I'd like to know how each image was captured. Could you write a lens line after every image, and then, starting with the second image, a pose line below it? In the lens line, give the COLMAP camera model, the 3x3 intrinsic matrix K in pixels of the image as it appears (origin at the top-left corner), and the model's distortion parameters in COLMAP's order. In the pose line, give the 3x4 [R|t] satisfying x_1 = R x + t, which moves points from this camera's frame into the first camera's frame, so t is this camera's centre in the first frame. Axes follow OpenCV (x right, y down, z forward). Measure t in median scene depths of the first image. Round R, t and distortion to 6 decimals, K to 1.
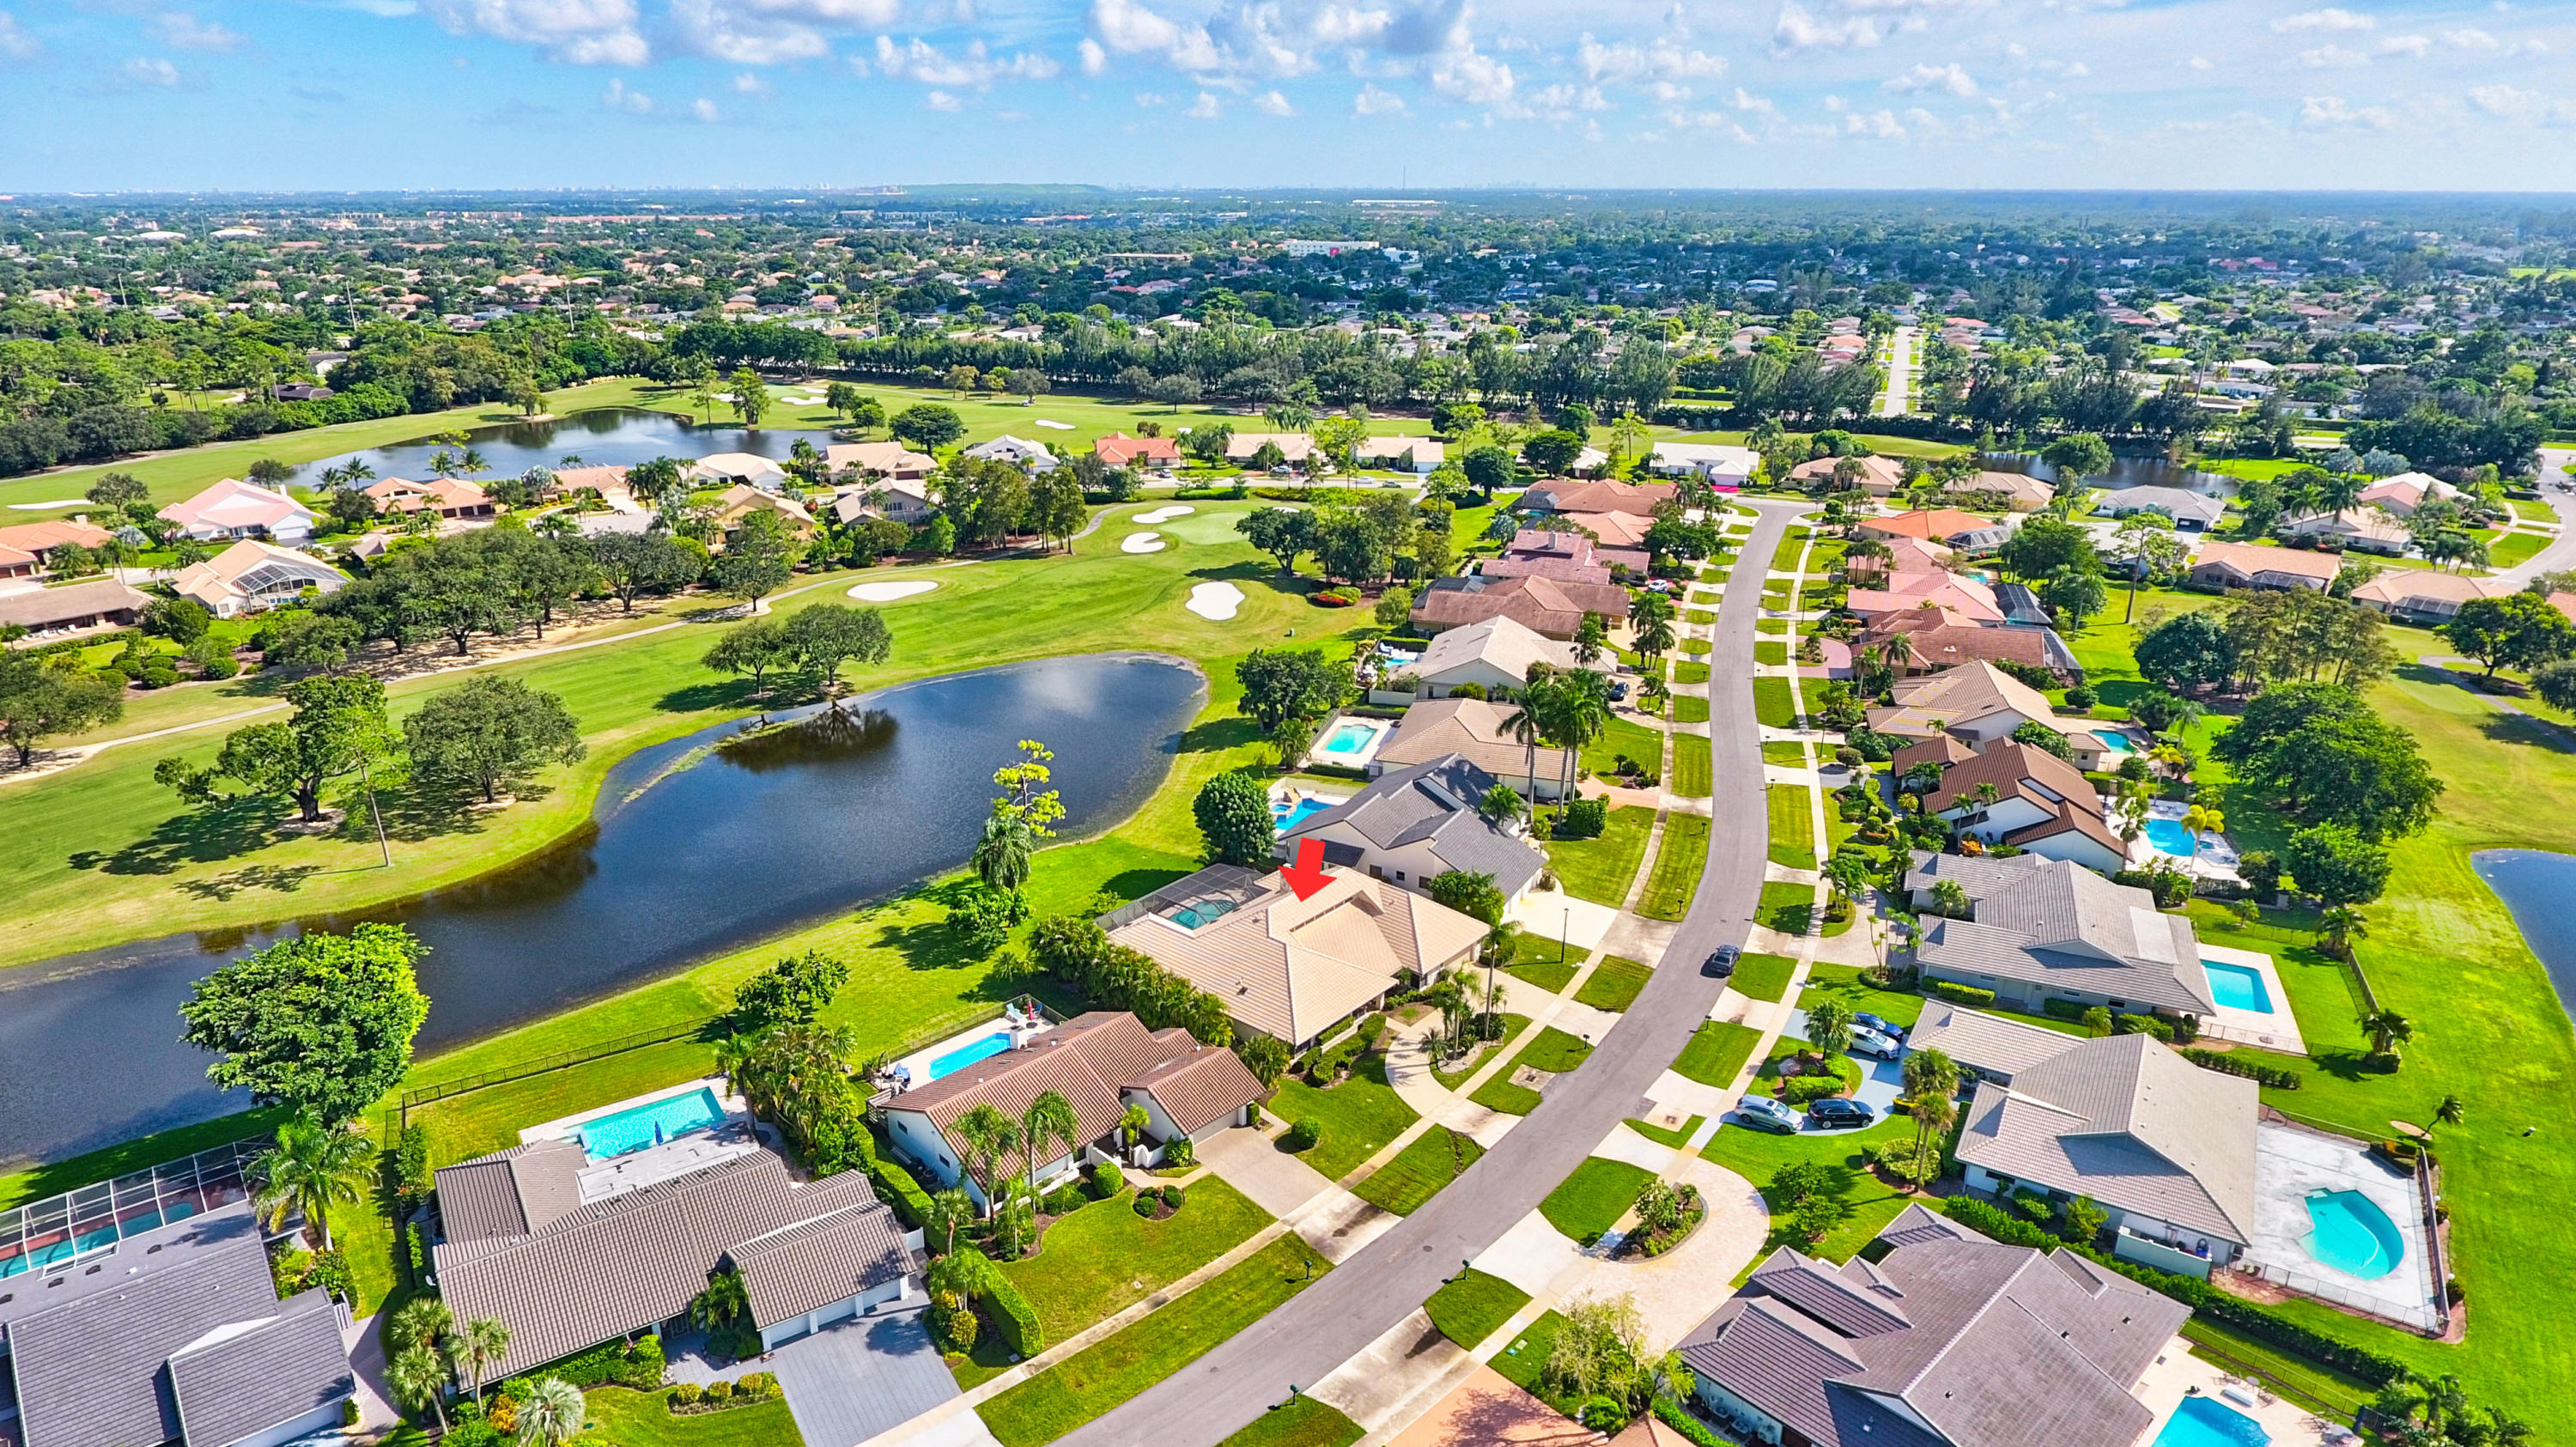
lens RADIAL K [[1484.7, 0, 1259.0], [0, 1484.7, 753.9], [0, 0, 1]] dist [-0.001910, -0.000389]
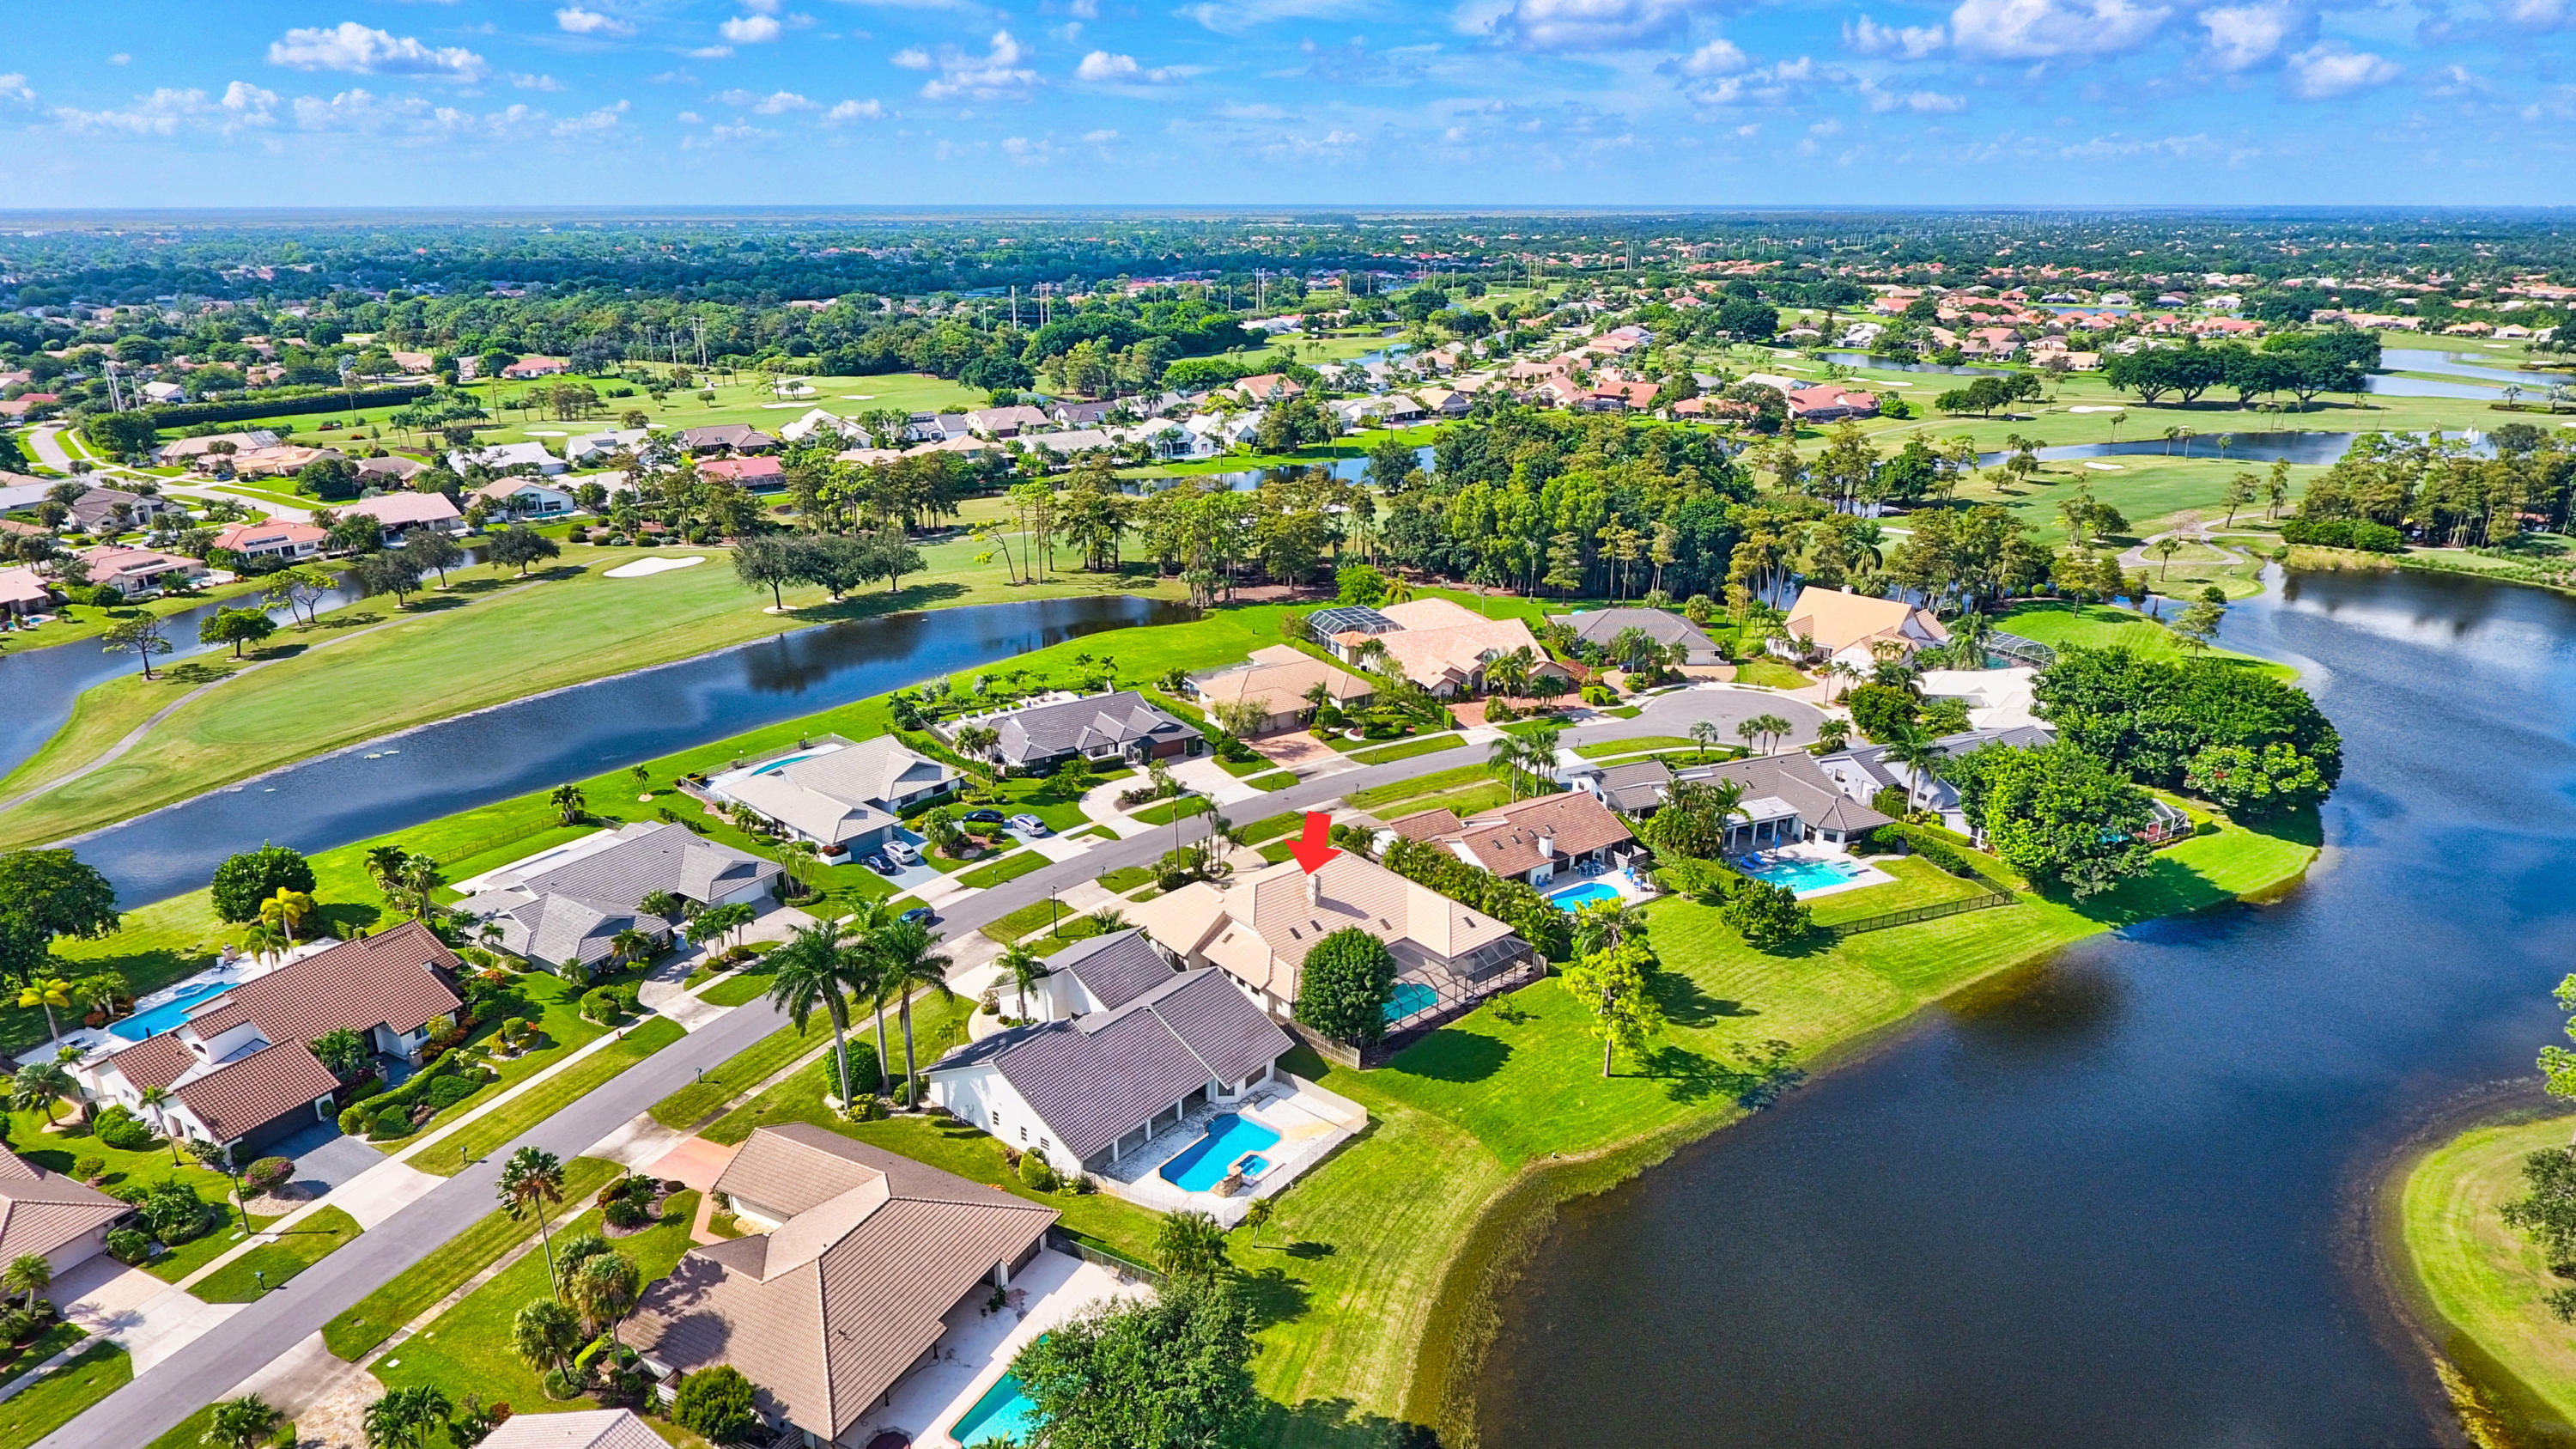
lens RADIAL K [[1537.2, 0, 1237.3], [0, 1537.2, 723.3], [0, 0, 1]] dist [-0.002760, -0.000994]
pose [[-0.983005, -0.059022, 0.173832, -0.080274], [0.066381, 0.768555, 0.636331, -0.510748], [-0.171156, 0.637056, -0.751575, 1.302692]]
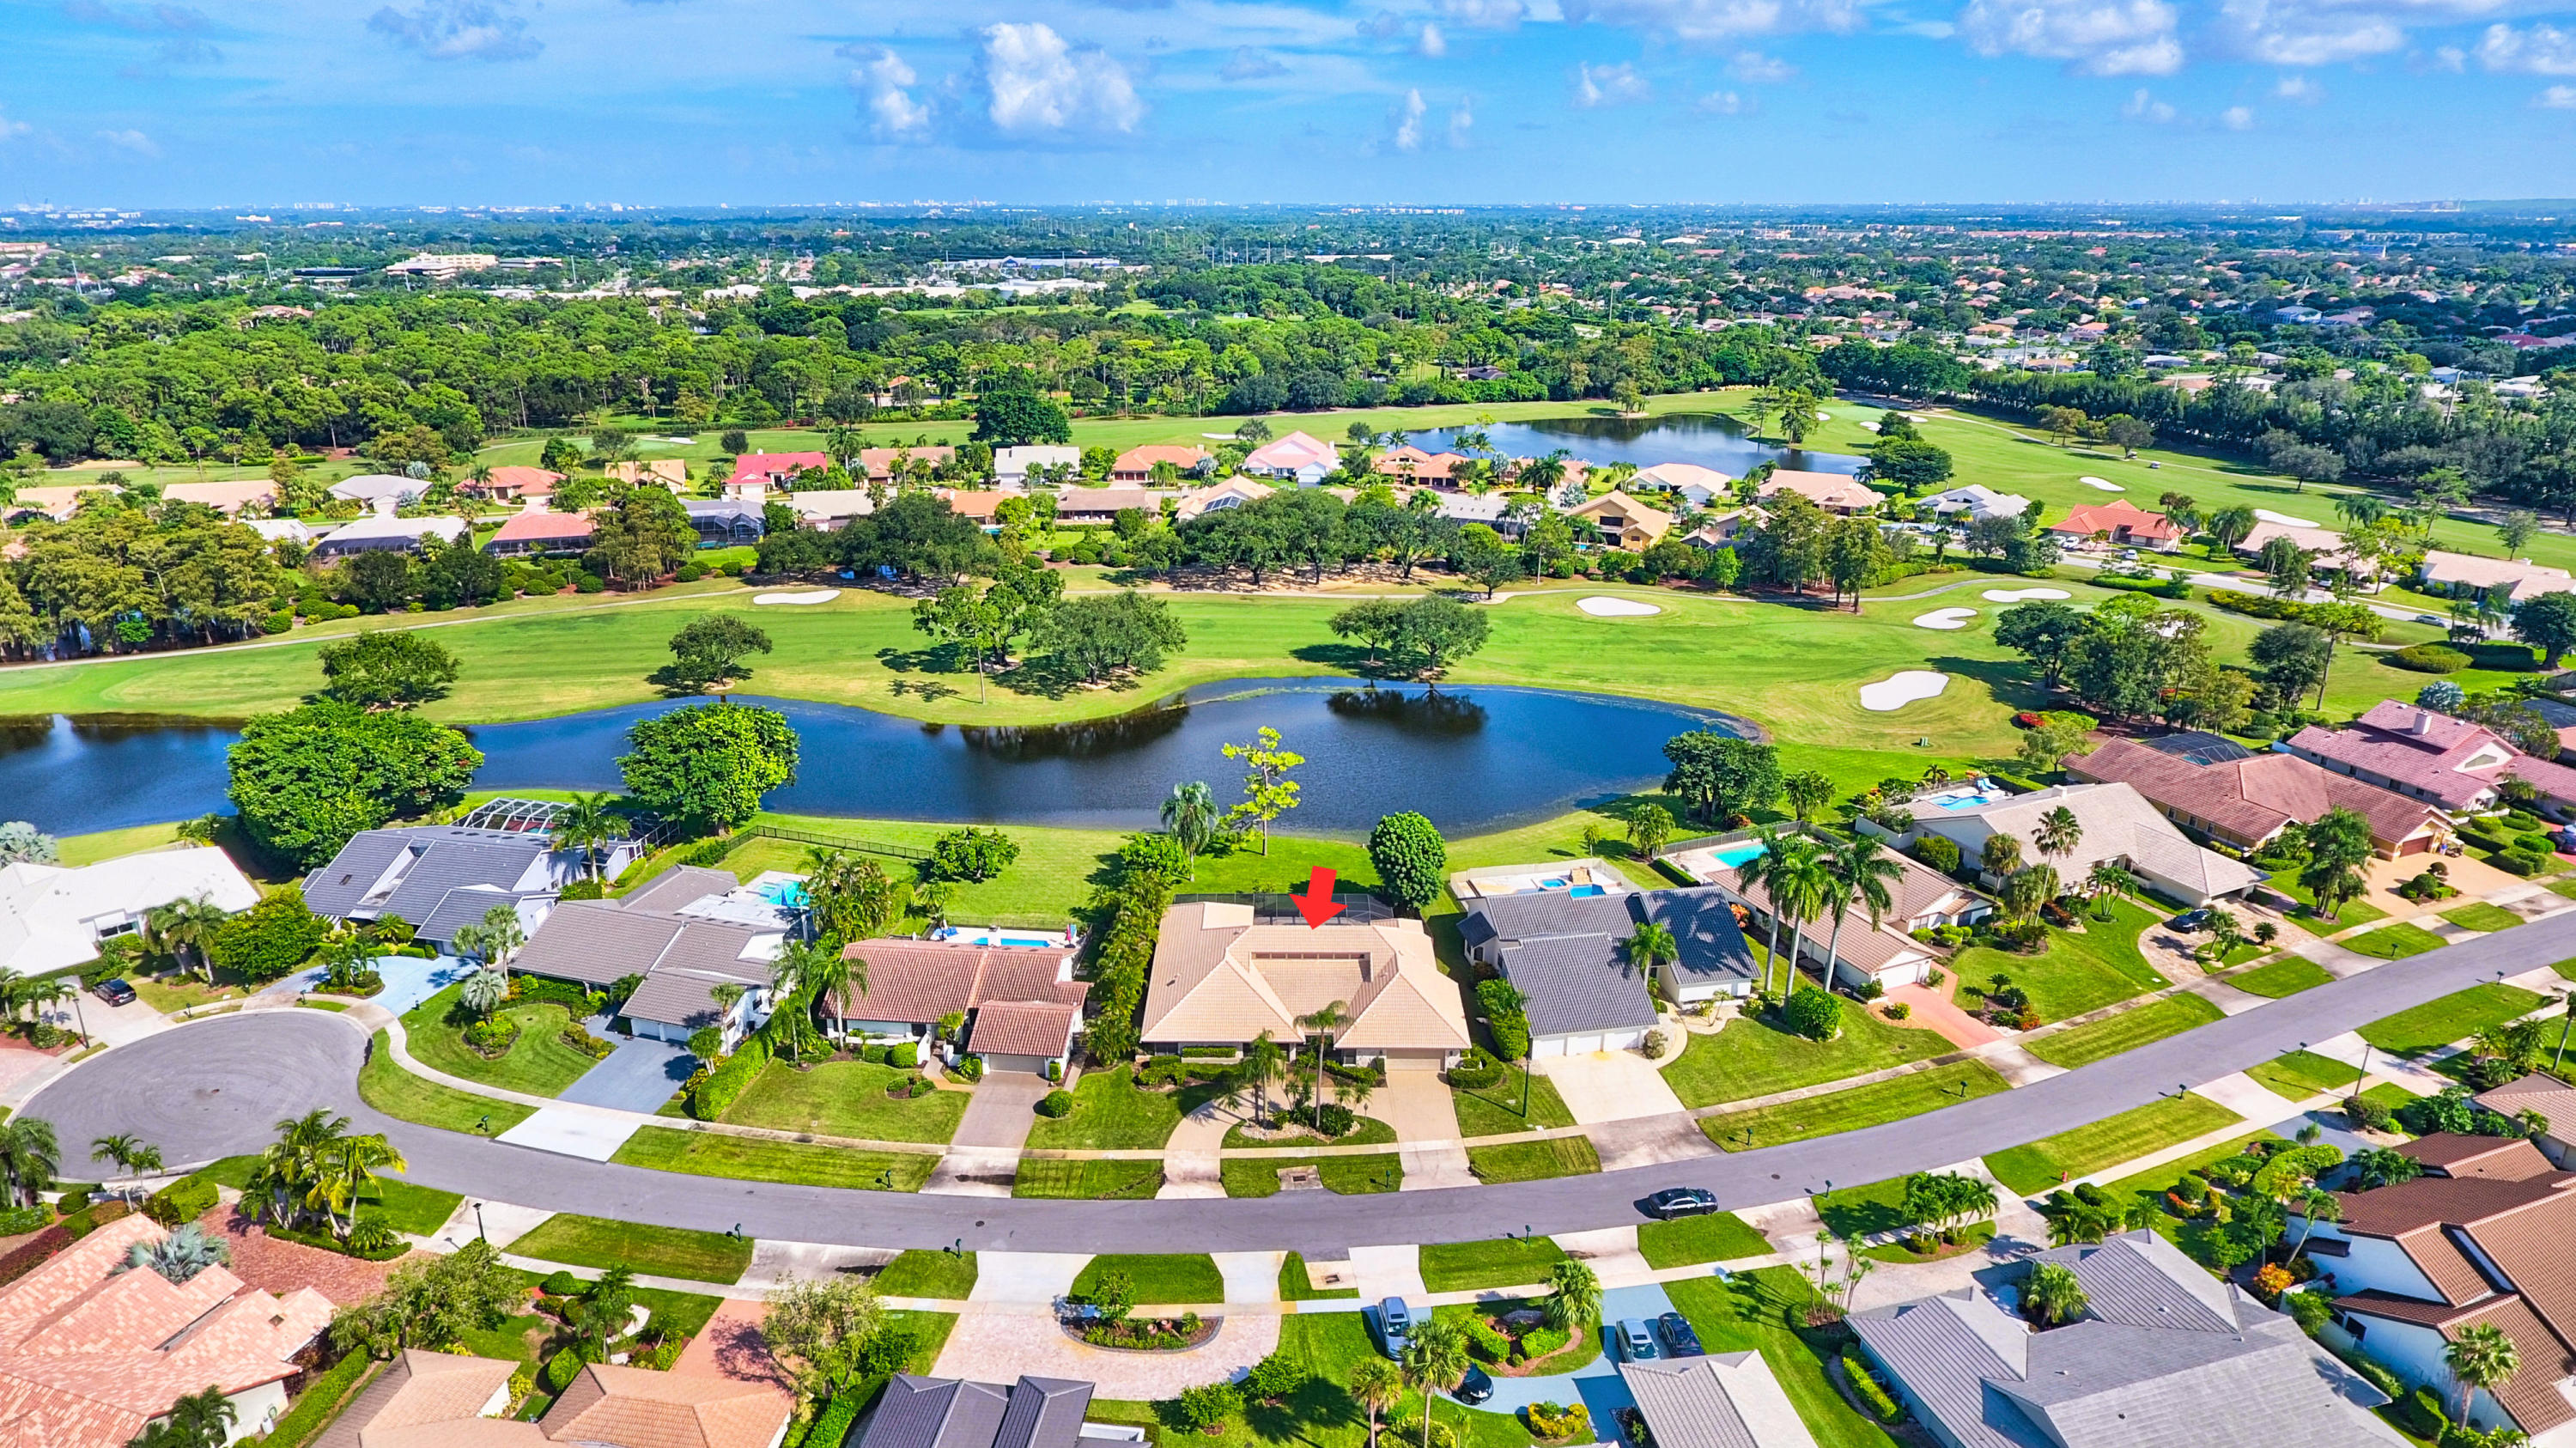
lens RADIAL K [[1499.0, 0, 1295.4], [0, 1499.0, 728.1], [0, 0, 1]] dist [-0.001556, -0.000586]
pose [[0.657480, 0.251132, -0.710389, 0.520401], [-0.270060, 0.958724, 0.088975, -0.091091], [0.703411, 0.133348, 0.698162, 0.200713]]
